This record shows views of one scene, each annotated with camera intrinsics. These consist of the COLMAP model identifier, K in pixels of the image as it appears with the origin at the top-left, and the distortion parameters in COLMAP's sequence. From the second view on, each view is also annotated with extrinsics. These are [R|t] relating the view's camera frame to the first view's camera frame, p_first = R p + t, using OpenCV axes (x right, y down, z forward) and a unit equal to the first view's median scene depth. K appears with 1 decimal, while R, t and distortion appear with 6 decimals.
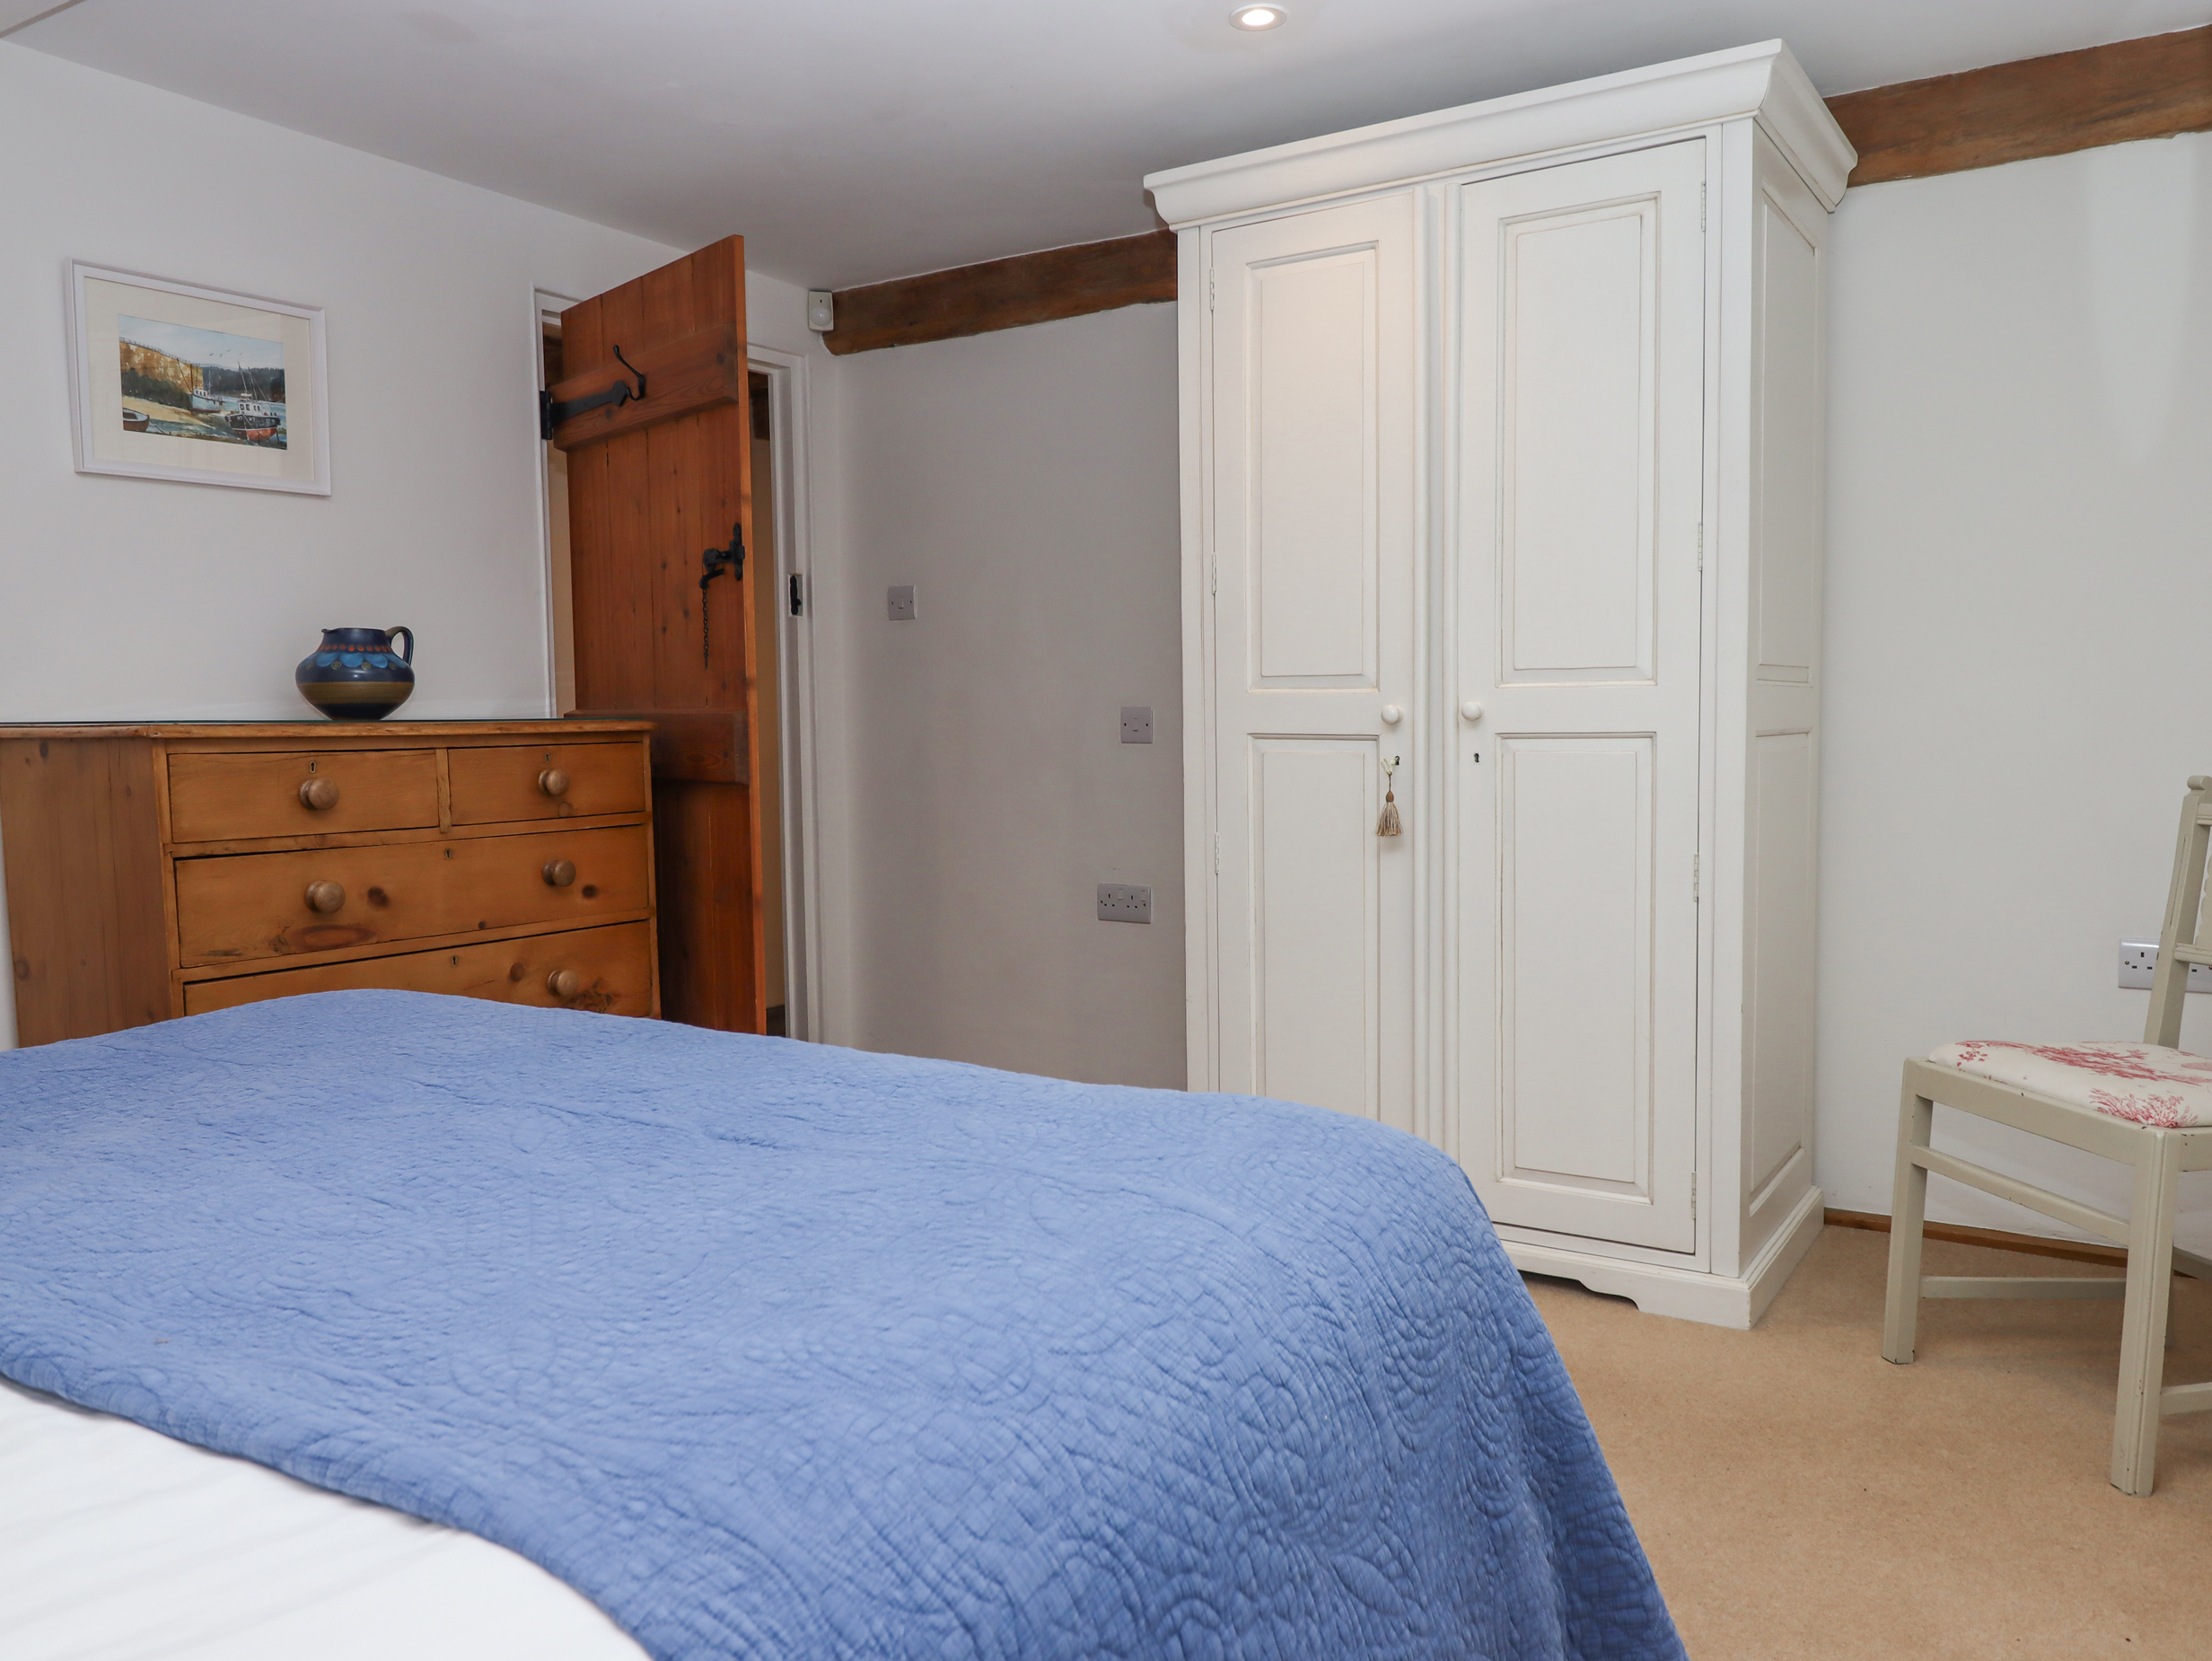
lens RADIAL K [[1683.8, 0, 1092.9], [0, 1683.8, 830.1], [0, 0, 1]] dist [0.014688, -0.027842]
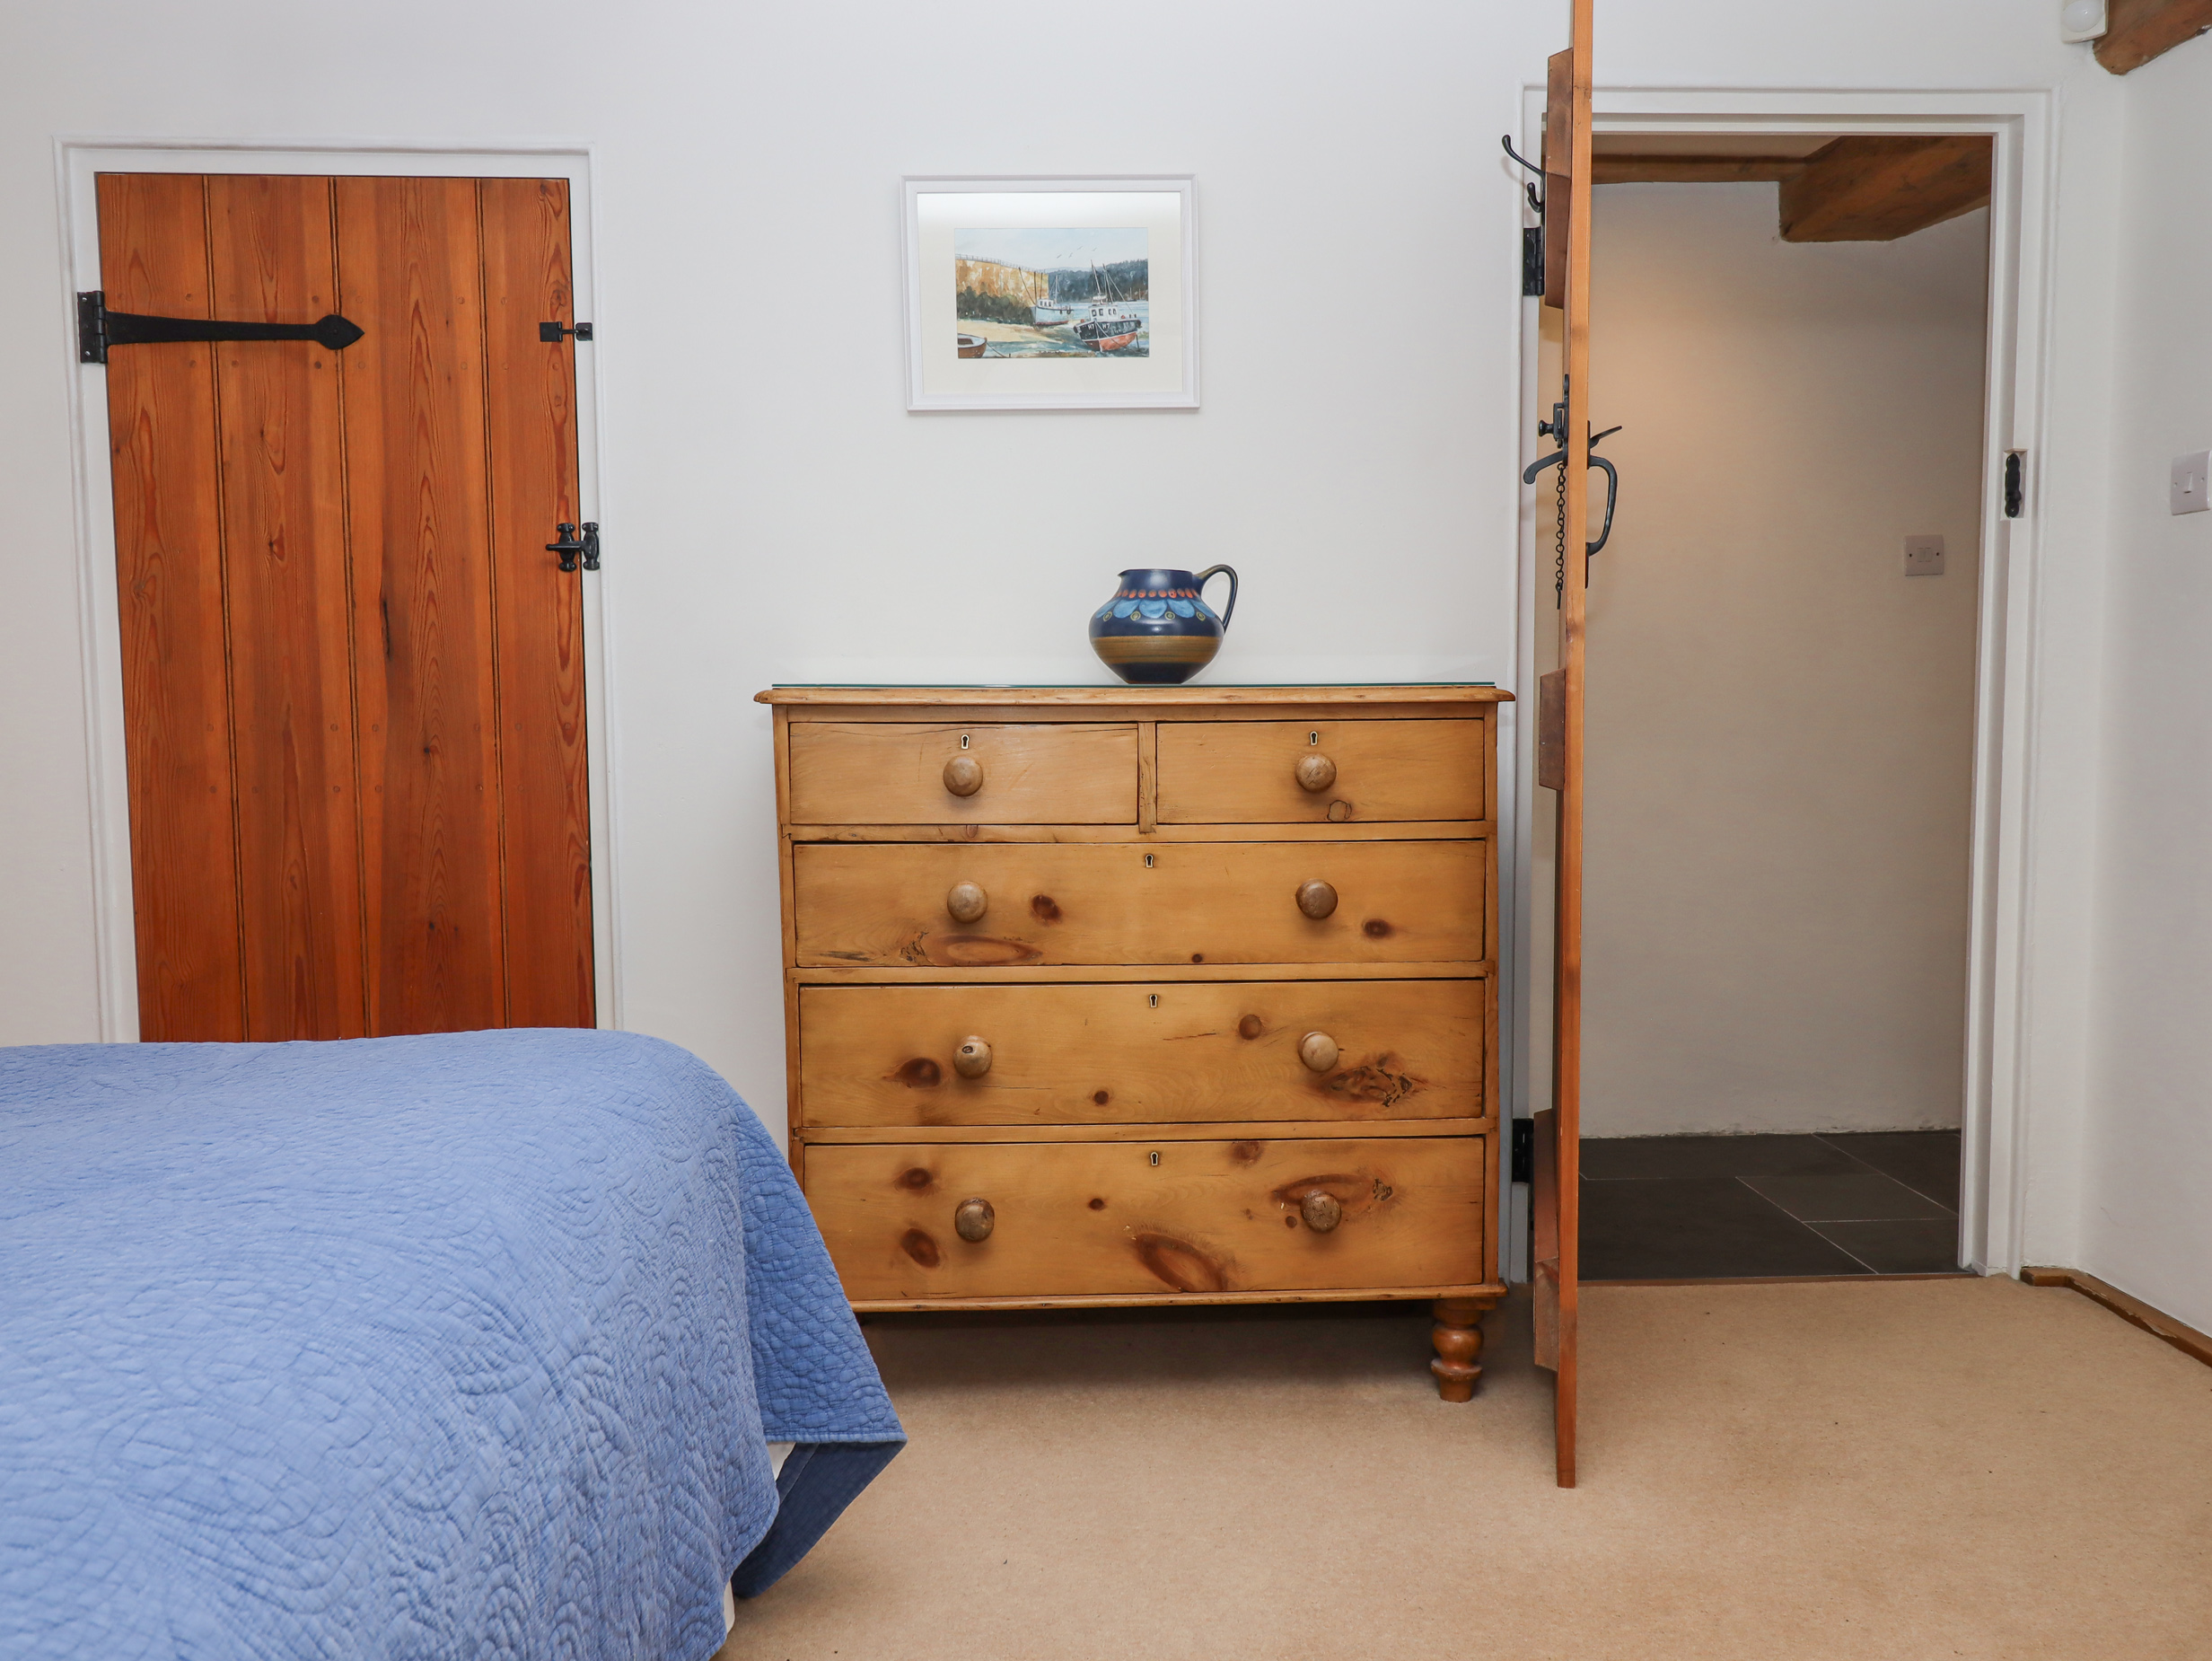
lens RADIAL K [[1869.6, 0, 1137.2], [0, 1869.6, 794.5], [0, 0, 1]] dist [0.017339, 0.006888]
pose [[0.580509, 0.058718, -0.812134, 0.289622], [-0.058187, 0.997838, 0.030553, -0.039736], [0.812172, 0.029519, 0.582670, 0.481598]]
